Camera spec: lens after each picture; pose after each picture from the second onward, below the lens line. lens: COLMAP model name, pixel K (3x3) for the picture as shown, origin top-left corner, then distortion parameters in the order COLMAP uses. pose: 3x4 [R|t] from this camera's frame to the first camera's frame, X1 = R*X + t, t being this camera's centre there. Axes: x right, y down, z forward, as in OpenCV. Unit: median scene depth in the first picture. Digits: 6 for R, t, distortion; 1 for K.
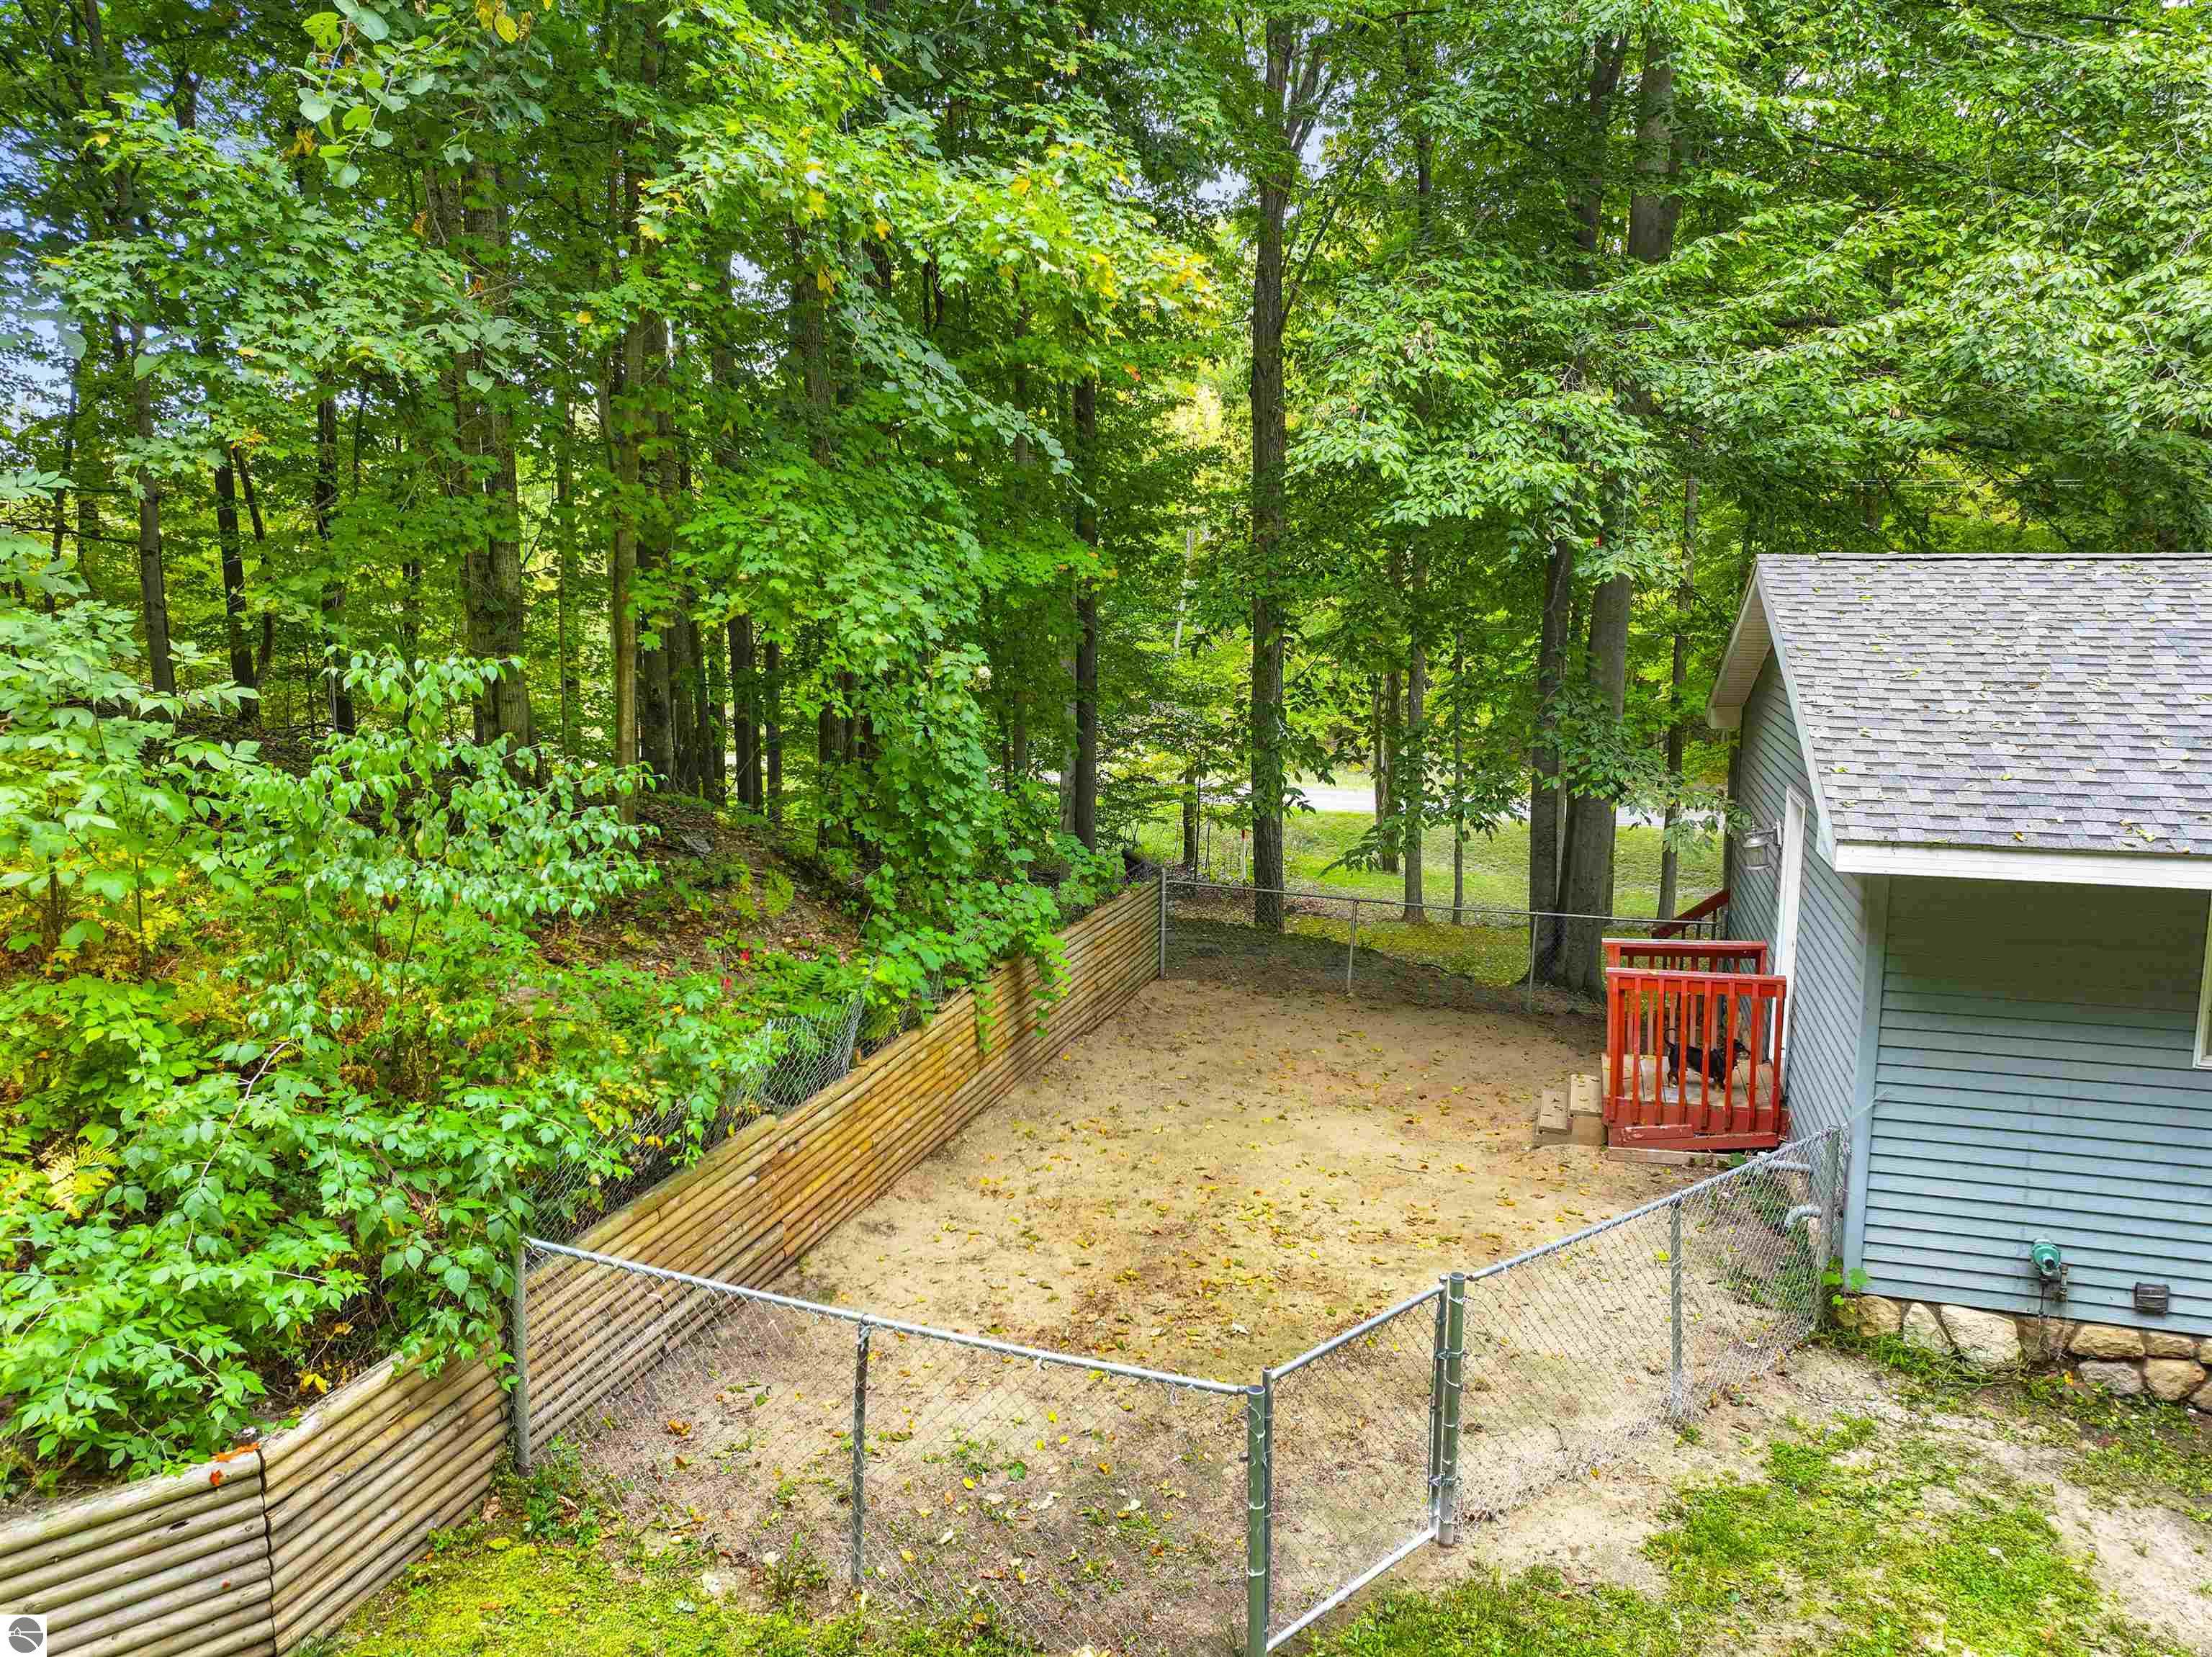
lens RADIAL K [[1566.1, 0, 1108.1], [0, 1566.1, 826.9], [0, 0, 1]] dist [0.004827, 0.017771]
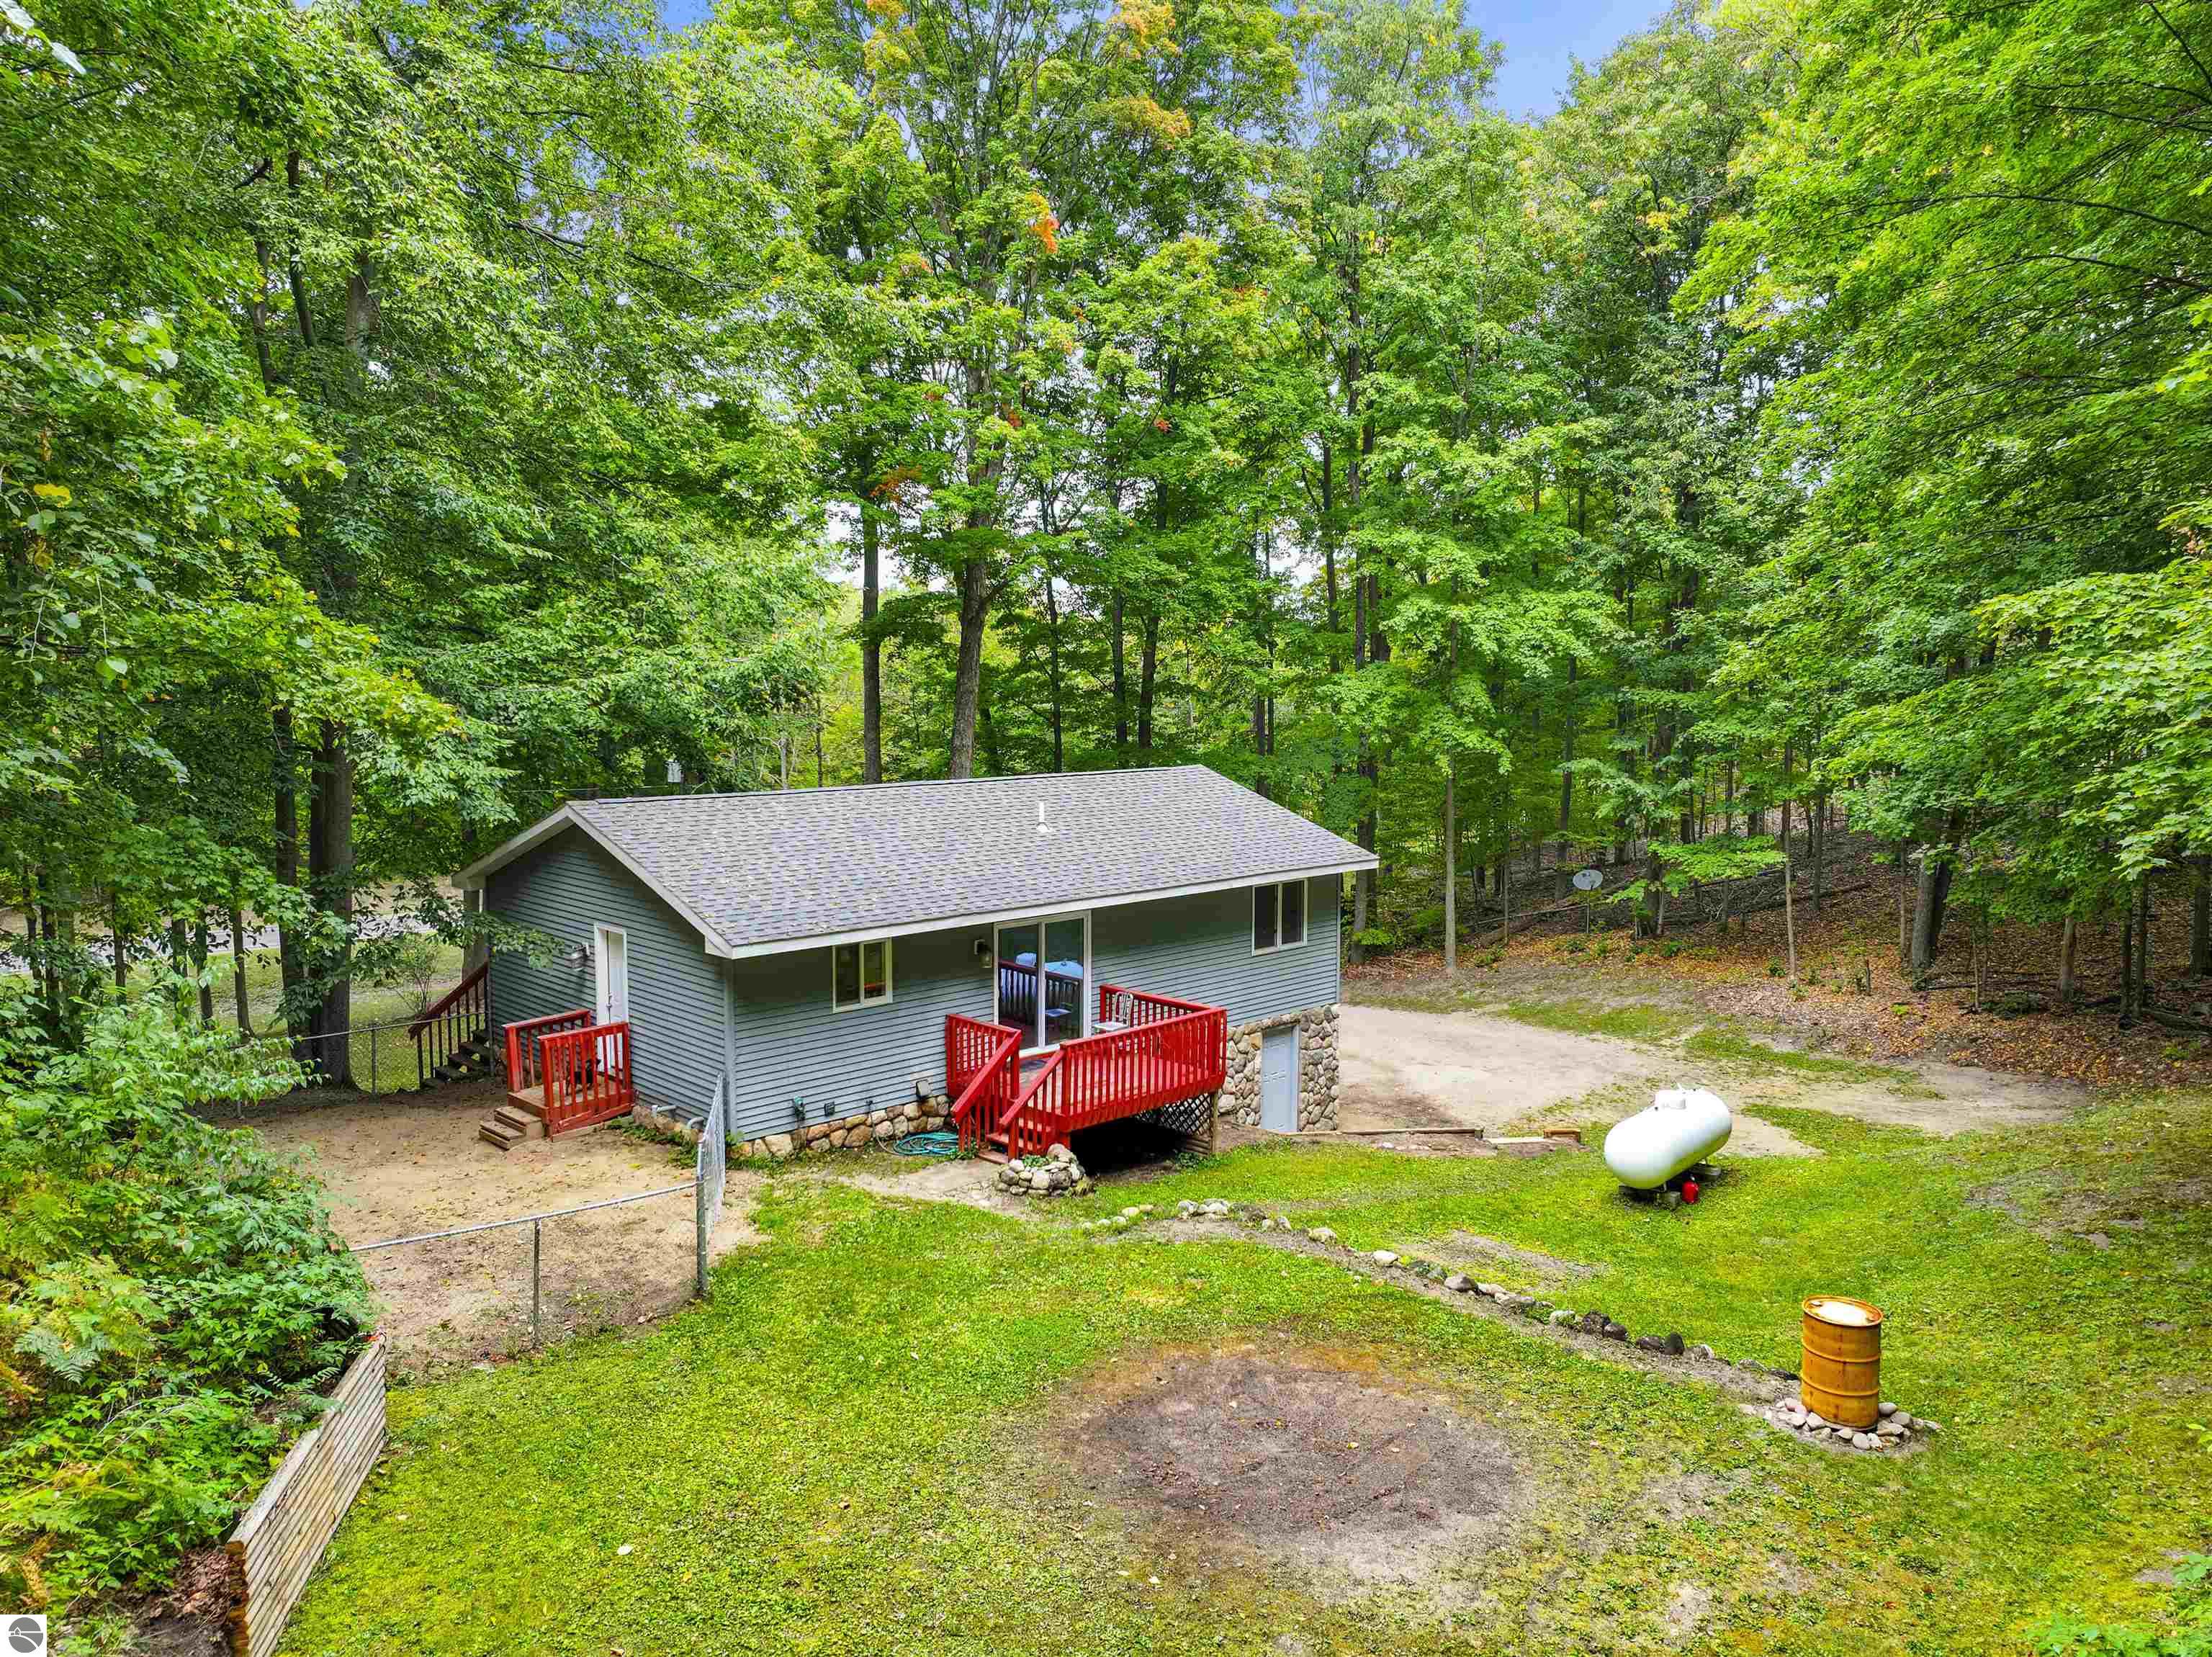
lens RADIAL K [[1566.1, 0, 1102.8], [0, 1566.1, 828.1], [0, 0, 1]] dist [0.004827, 0.017771]
pose [[0.508285, -0.090921, 0.856376, -1.190238], [0.134390, 0.990603, 0.025408, -0.144603], [-0.850638, 0.102174, 0.515727, -0.686409]]
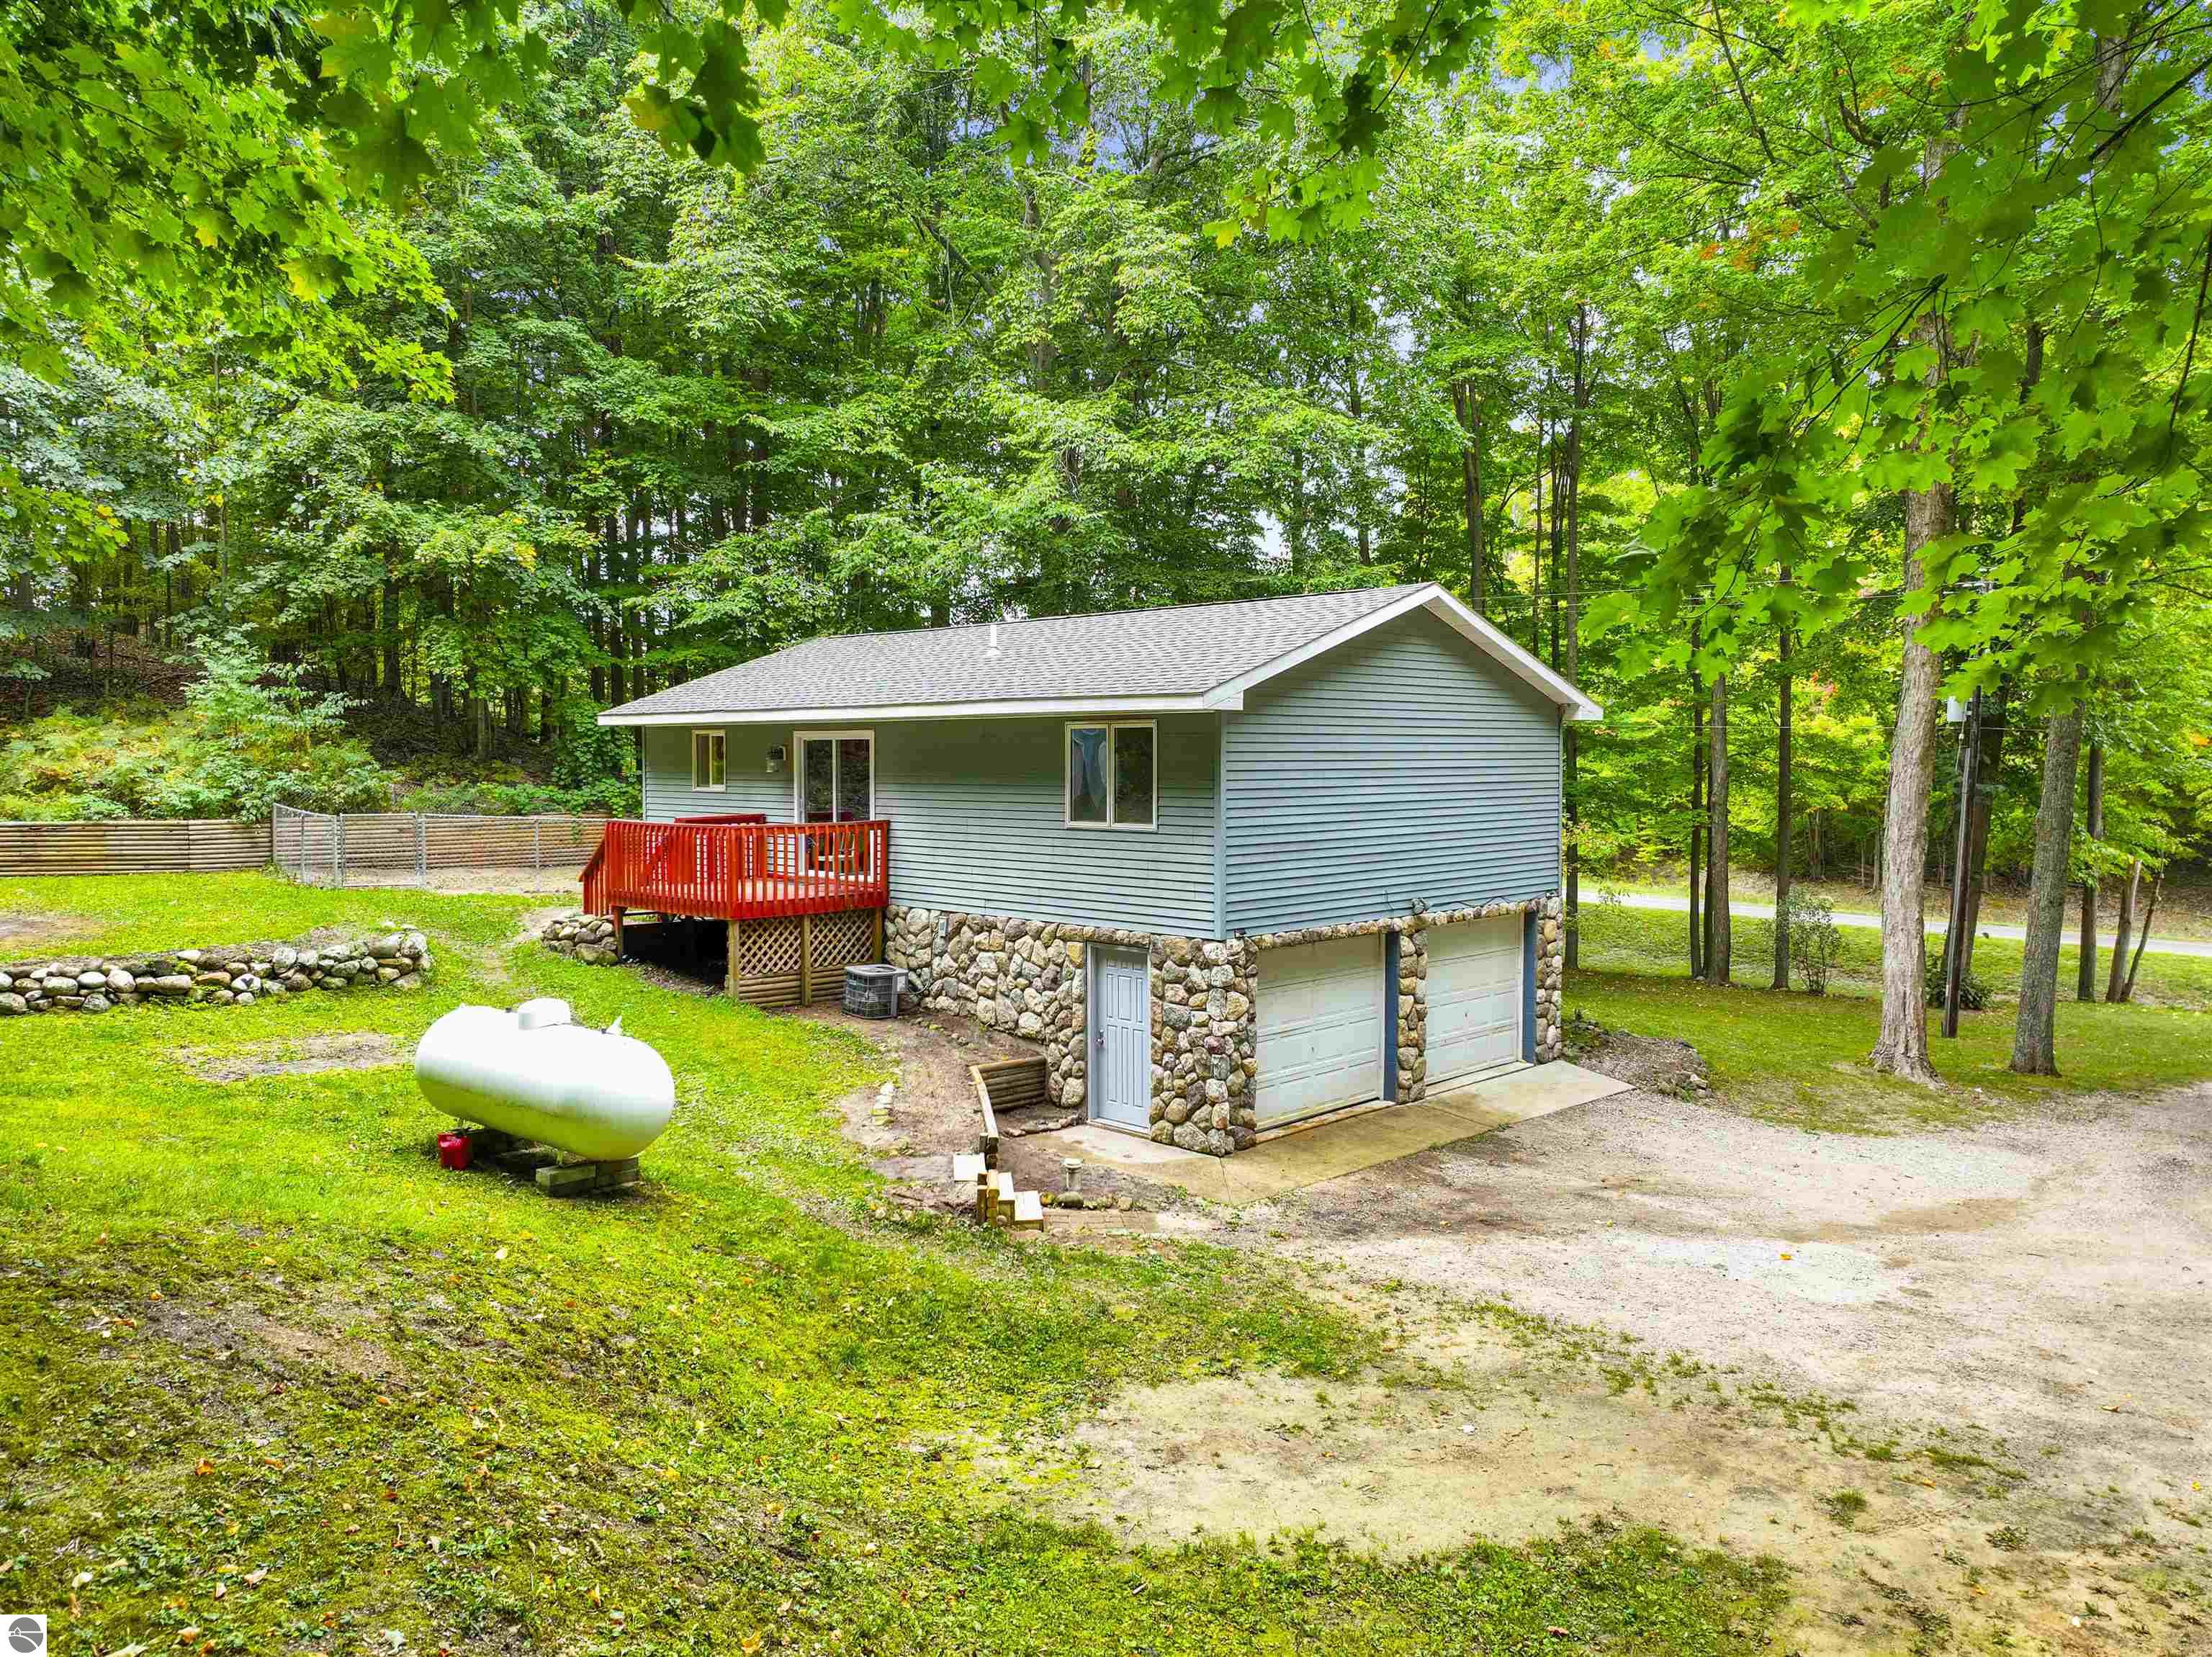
lens RADIAL K [[1566.1, 0, 1111.1], [0, 1566.1, 817.9], [0, 0, 1]] dist [0.004827, 0.017771]
pose [[0.881184, 0.010474, -0.472658, 2.672778], [-0.064595, 0.993046, -0.098420, 0.422333], [0.468341, 0.117257, 0.875733, -1.162374]]
